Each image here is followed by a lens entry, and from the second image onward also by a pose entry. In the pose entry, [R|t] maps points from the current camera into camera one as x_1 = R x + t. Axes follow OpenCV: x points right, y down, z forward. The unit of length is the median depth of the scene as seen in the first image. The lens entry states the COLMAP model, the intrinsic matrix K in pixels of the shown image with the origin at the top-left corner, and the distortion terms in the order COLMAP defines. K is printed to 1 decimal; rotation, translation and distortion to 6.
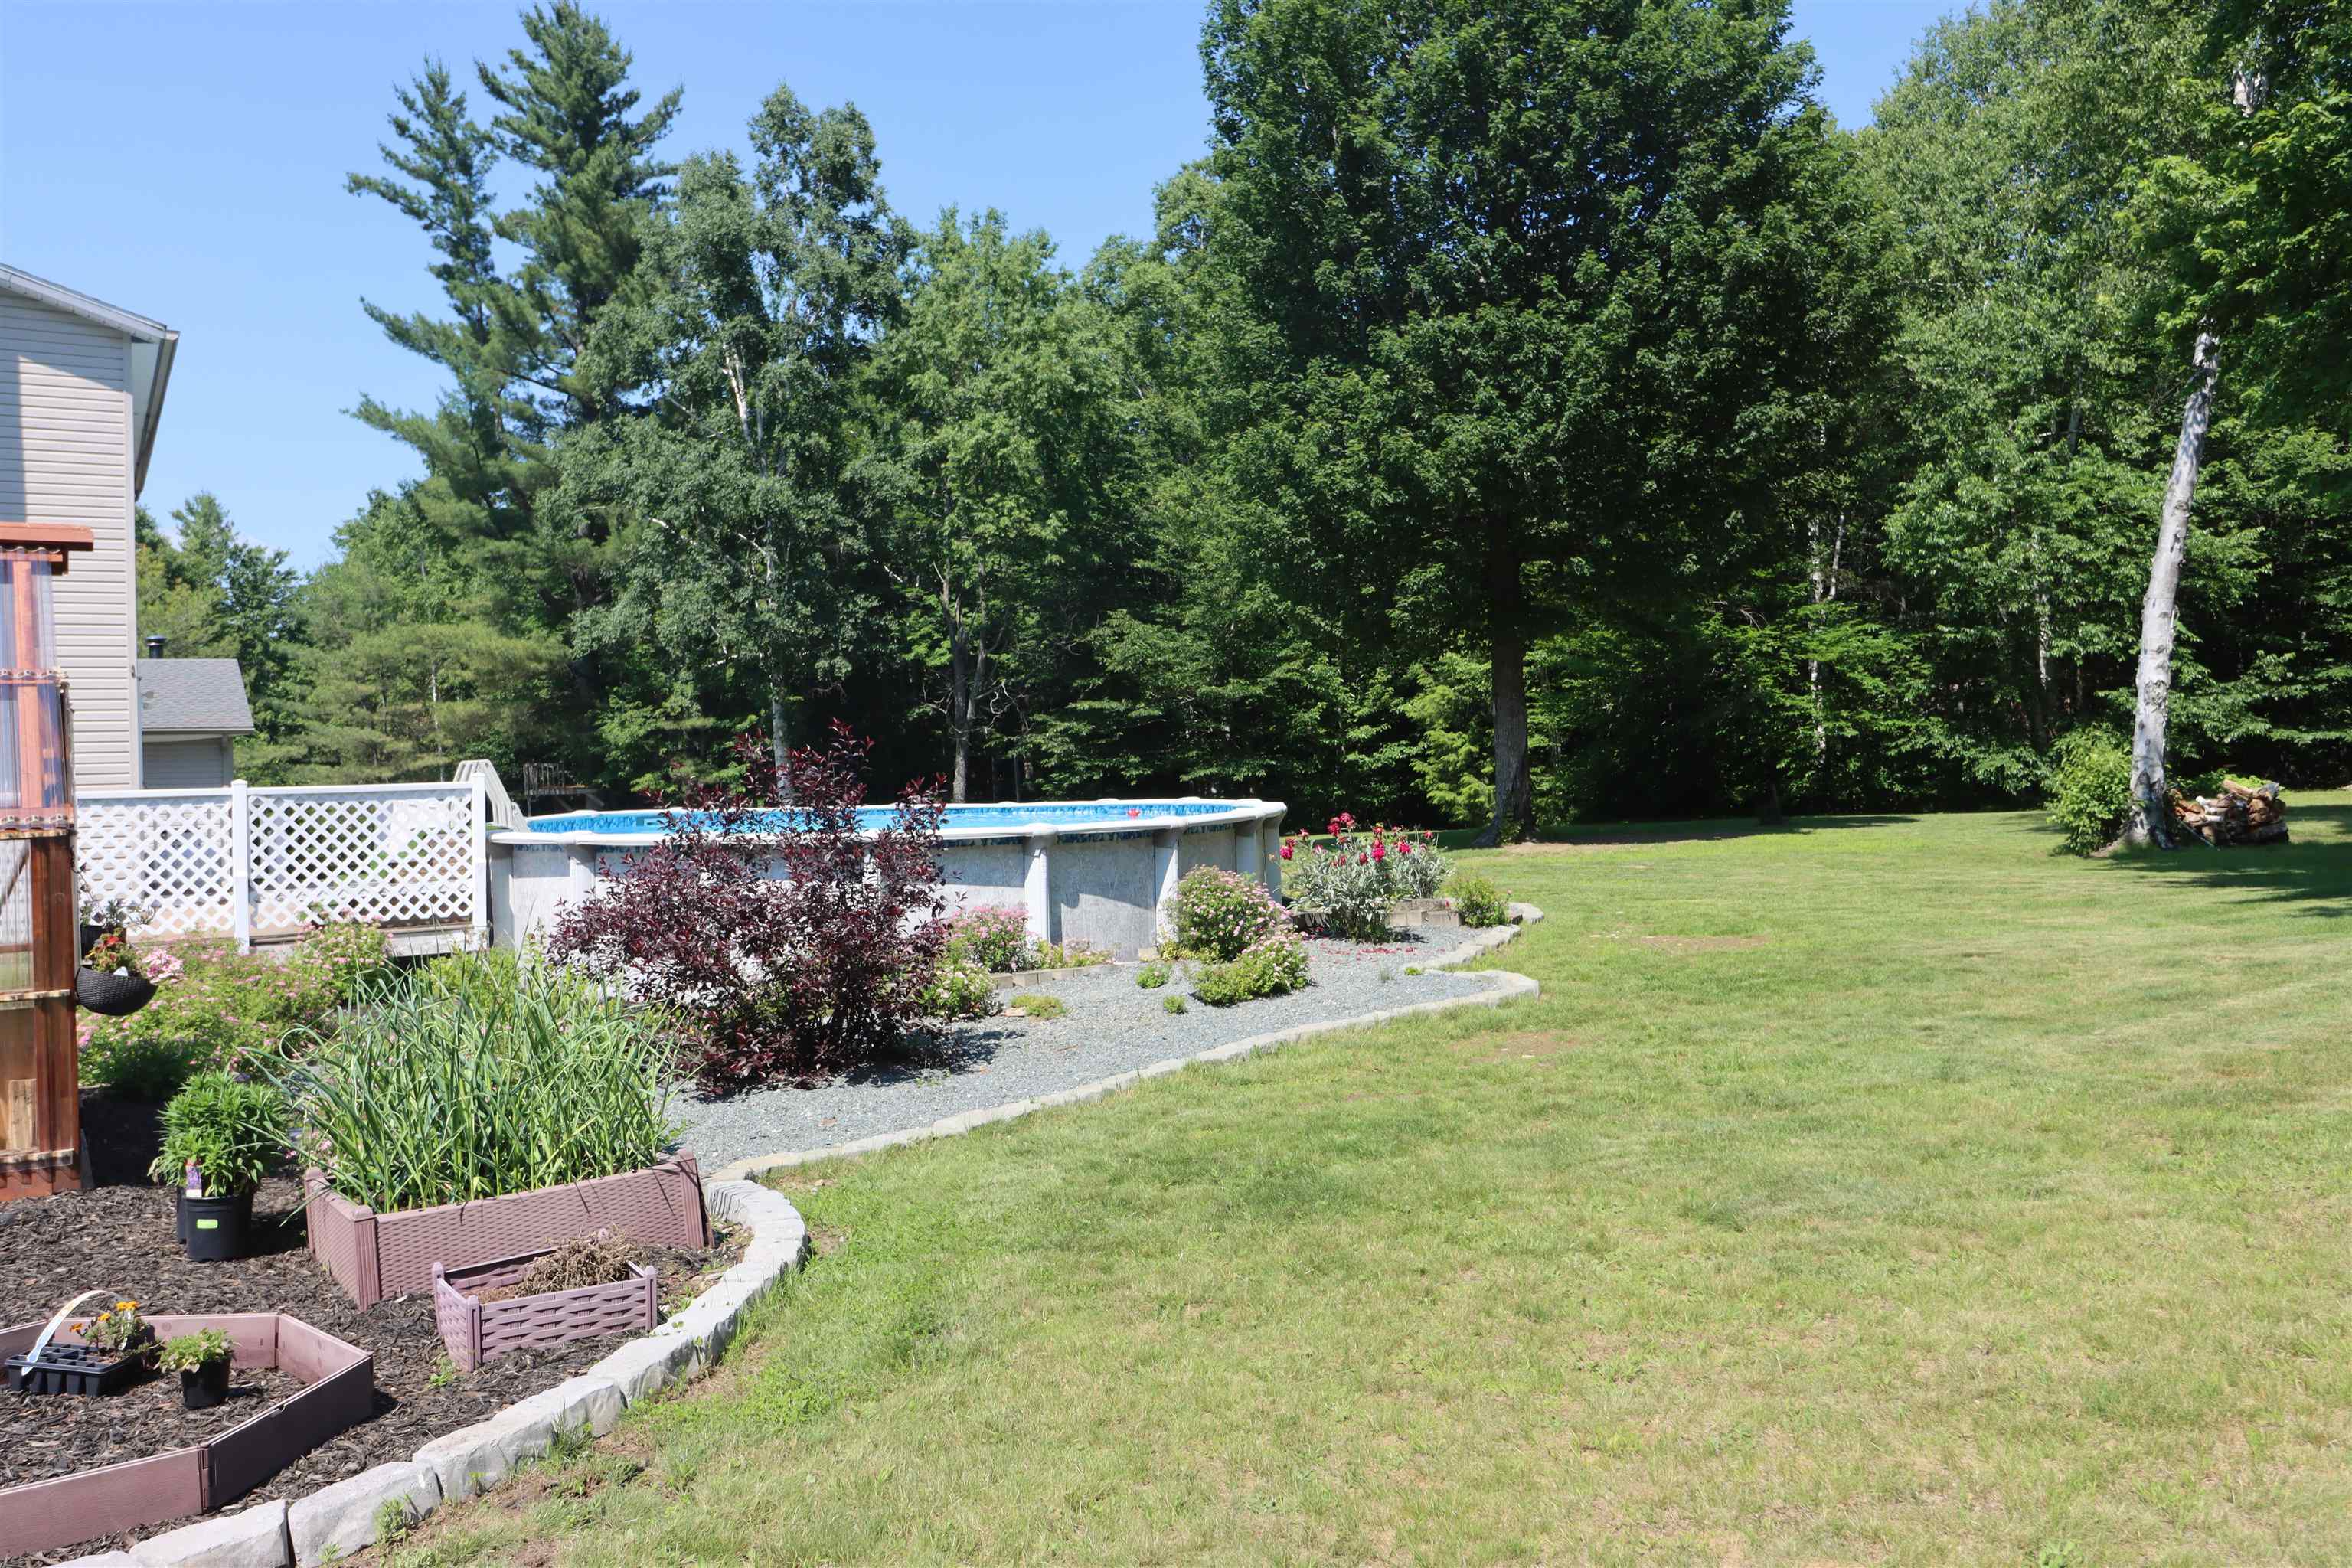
lens RADIAL K [[1899.1, 0, 1168.2], [0, 1899.1, 772.5], [0, 0, 1]] dist [0.008652, 0.004669]
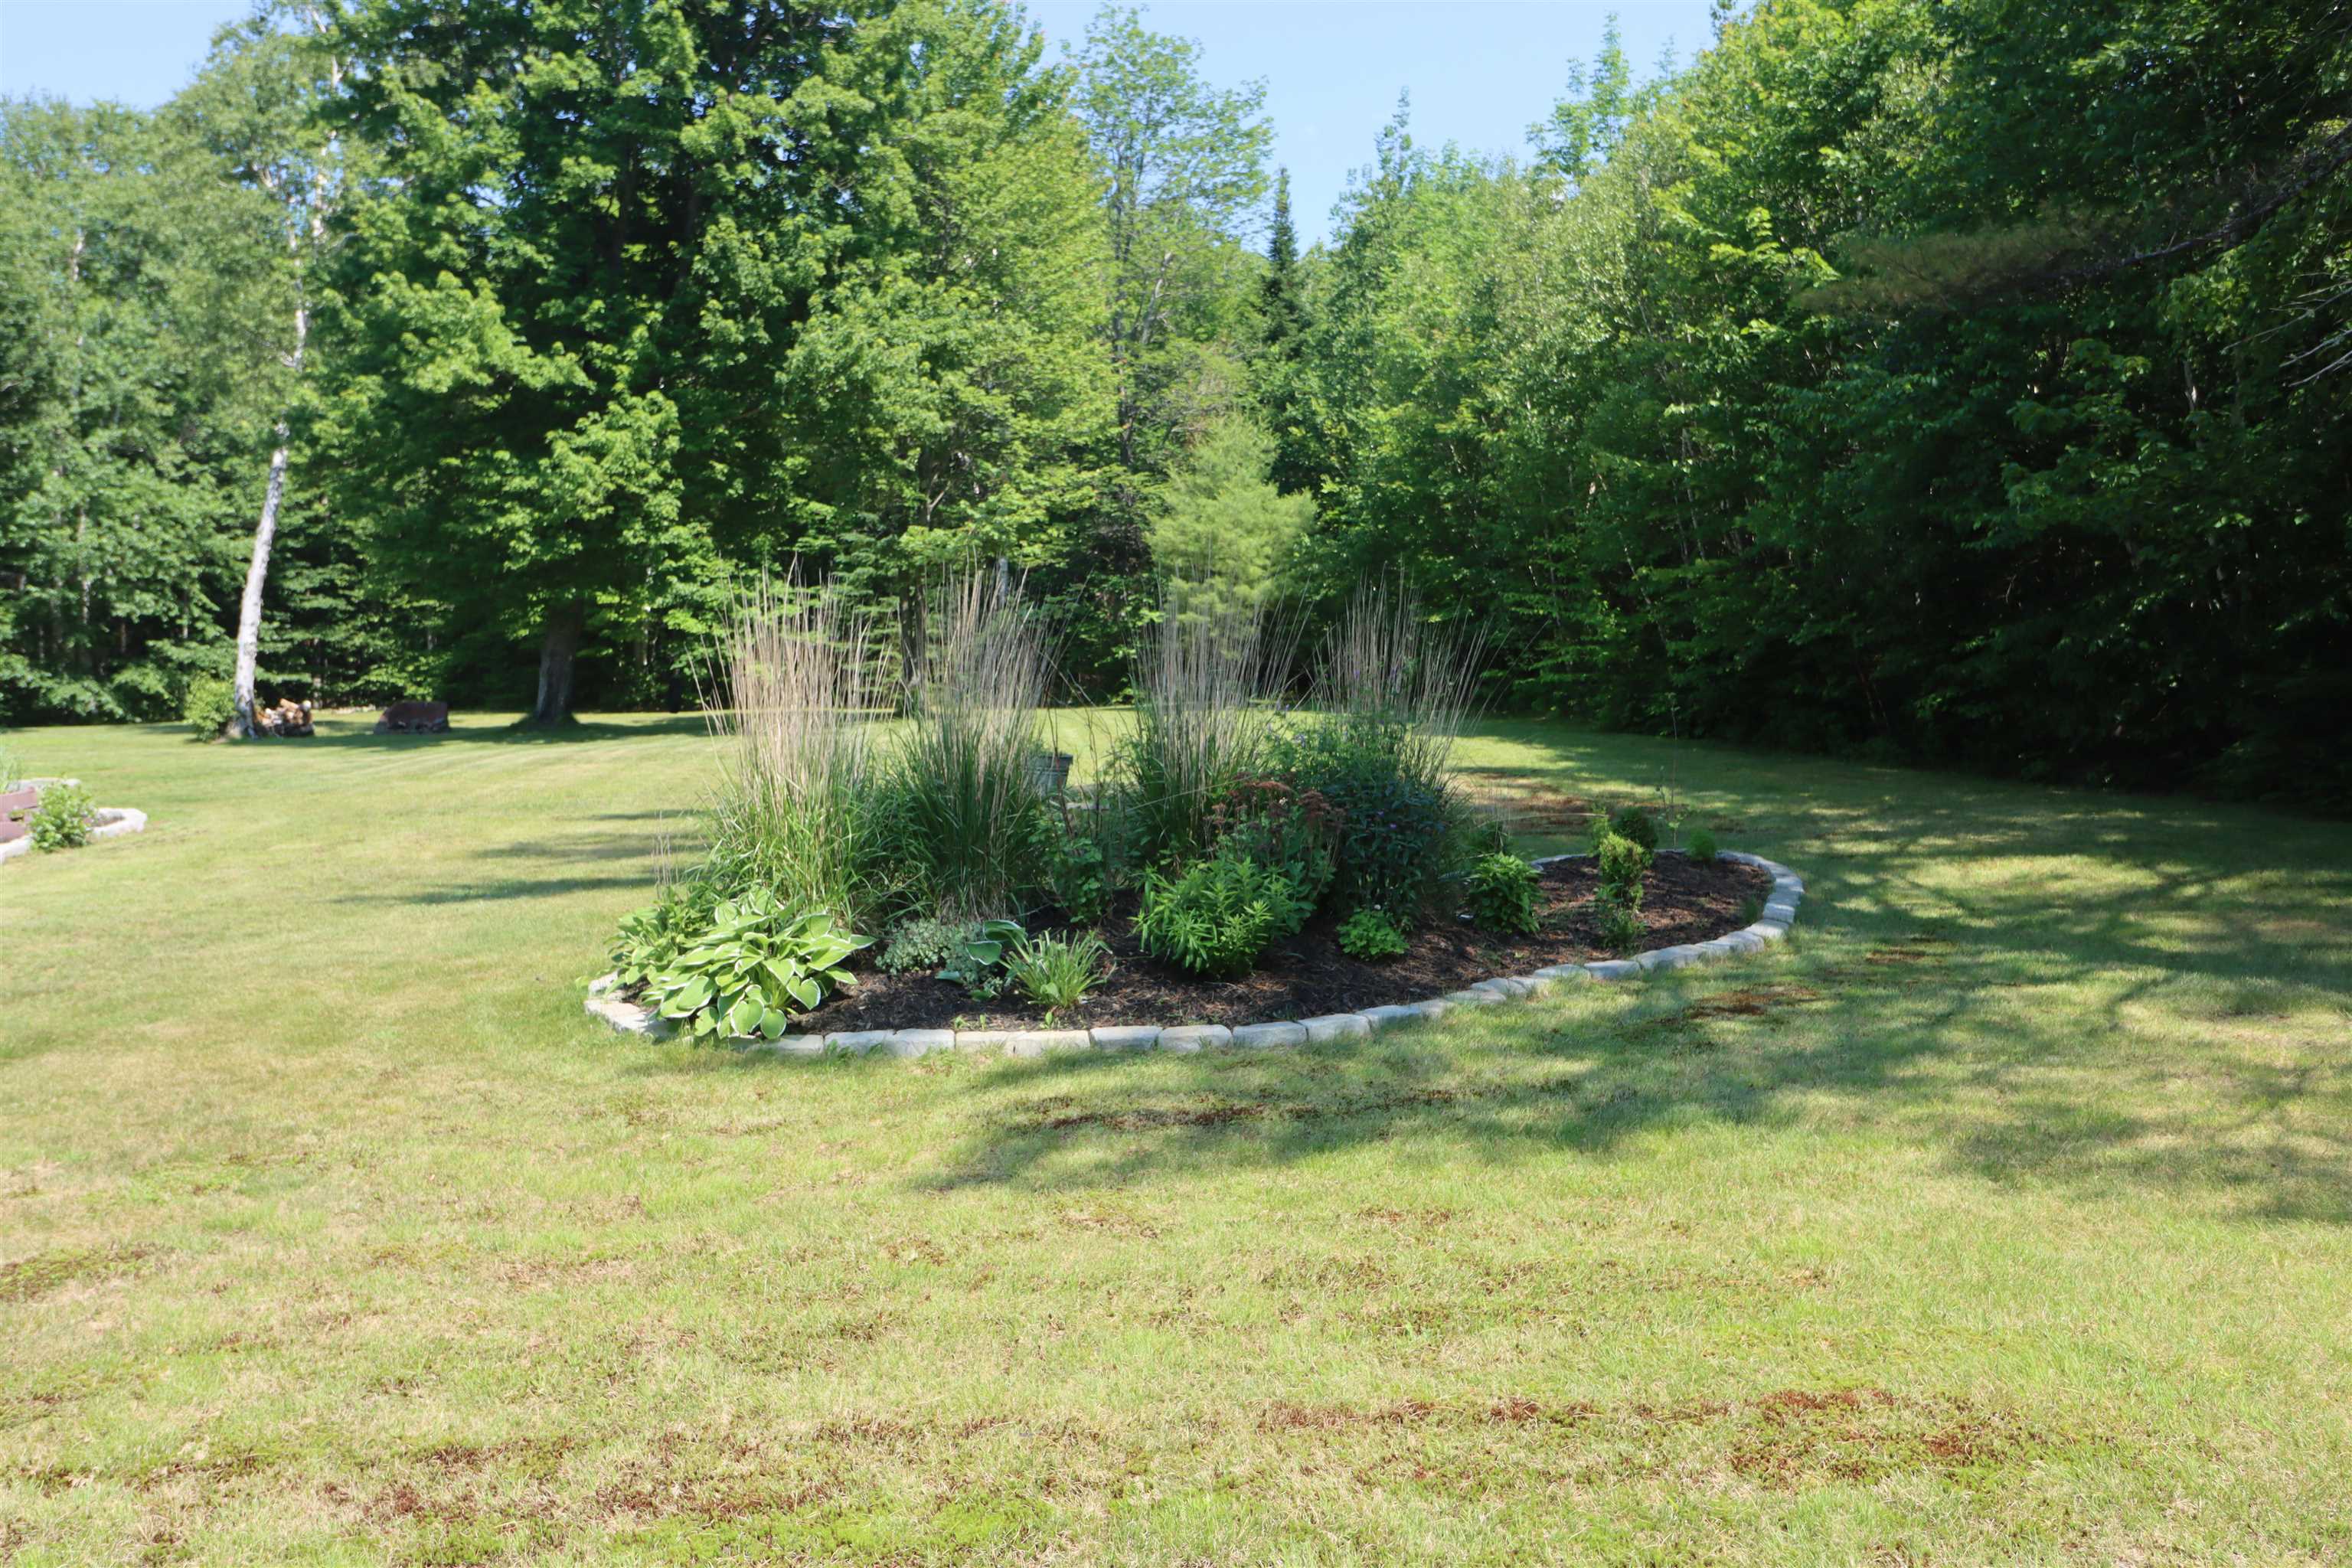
lens RADIAL K [[1899.1, 0, 1168.2], [0, 1899.1, 772.5], [0, 0, 1]] dist [0.008652, 0.004669]
pose [[0.517859, -0.011892, 0.855383, -0.240090], [-0.014587, 0.999635, 0.022729, 0.007843], [-0.855342, -0.024248, 0.517497, -0.273790]]
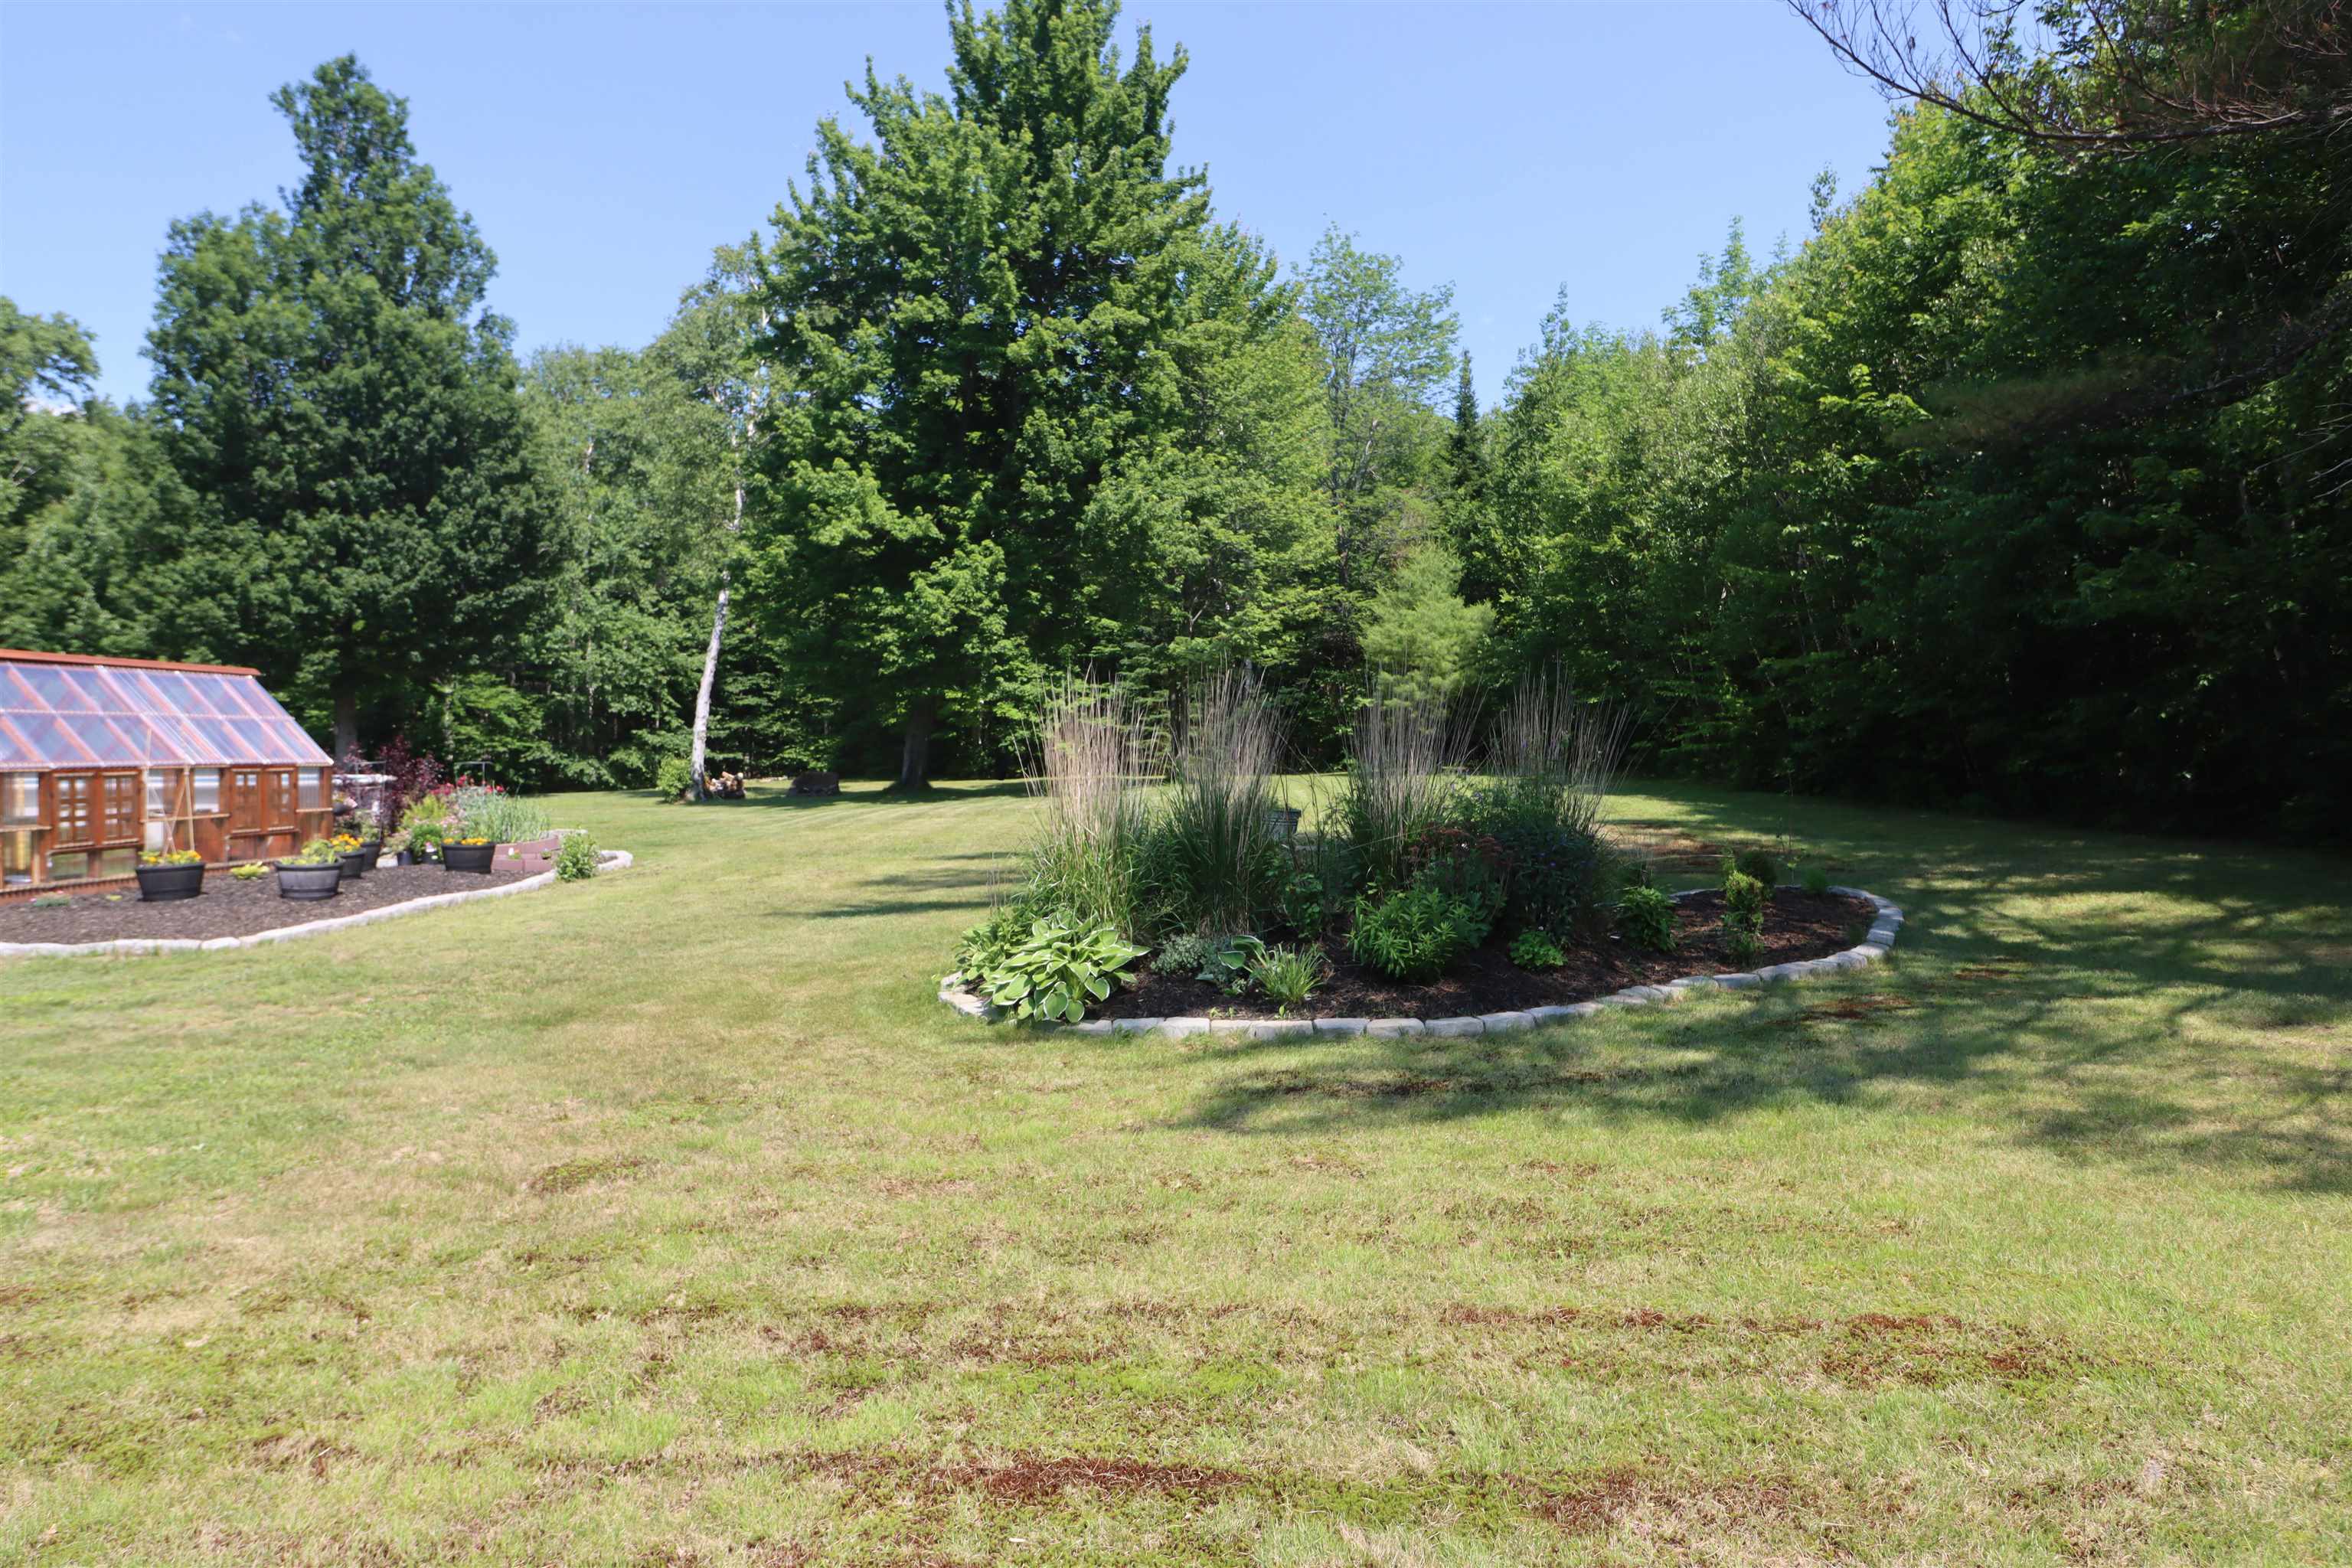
lens RADIAL K [[1485.8, 0, 1176.0], [0, 1485.8, 784.0], [0, 0, 1]] dist [-0.000432, 0.000663]
pose [[0.629390, 0.008257, 0.777046, -0.253127], [-0.008902, 0.999955, -0.003415, 0.008657], [-0.777039, -0.004769, 0.629435, -0.285546]]
